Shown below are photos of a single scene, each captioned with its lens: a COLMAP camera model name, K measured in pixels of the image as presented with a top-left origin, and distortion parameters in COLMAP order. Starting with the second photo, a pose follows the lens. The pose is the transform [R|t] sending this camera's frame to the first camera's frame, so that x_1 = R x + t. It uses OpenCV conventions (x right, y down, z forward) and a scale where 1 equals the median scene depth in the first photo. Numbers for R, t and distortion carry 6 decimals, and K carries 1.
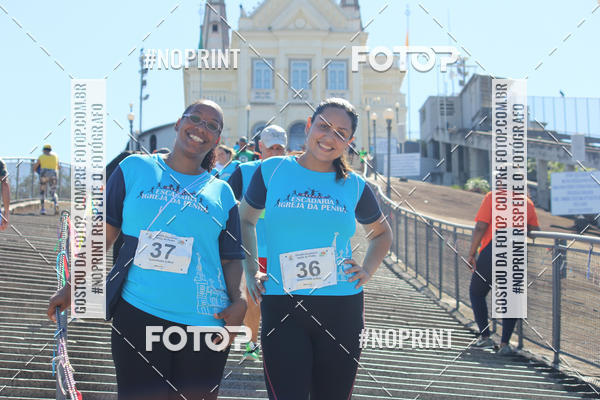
lens RADIAL K [[2714.7, 0, 300.0], [0, 2714.7, 199.9], [0, 0, 1]] dist [-0.254118, 0.868857]
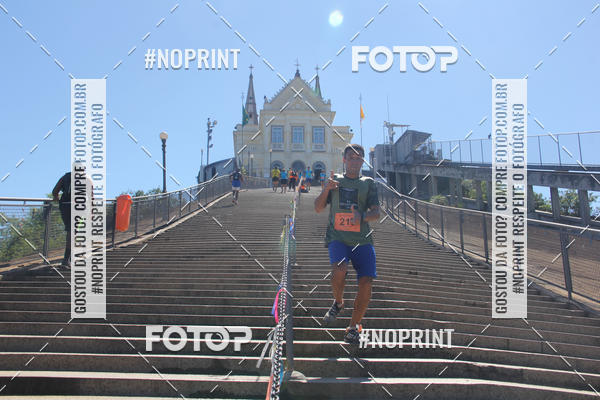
lens RADIAL K [[542.1, 0, 302.2], [0, 542.1, 191.3], [0, 0, 1]] dist [-0.157845, 0.131562]
pose [[0.997787, -0.001849, 0.066465, -0.021579], [0.001776, 0.999998, 0.001155, -0.009277], [-0.066467, -0.001034, 0.997788, 0.656801]]
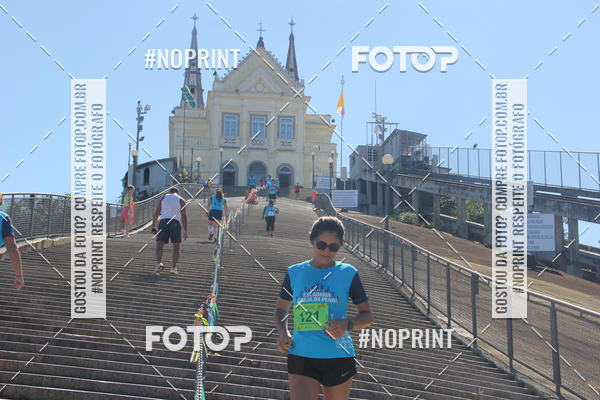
lens RADIAL K [[1358.6, 0, 293.2], [0, 1358.6, 201.4], [0, 0, 1]] dist [0.633185, 0.174717]
pose [[0.997320, 0.030975, 0.066285, -0.026824], [-0.031026, 0.999519, -0.000257, -0.009908], [-0.066261, -0.001800, 0.997801, 0.337702]]
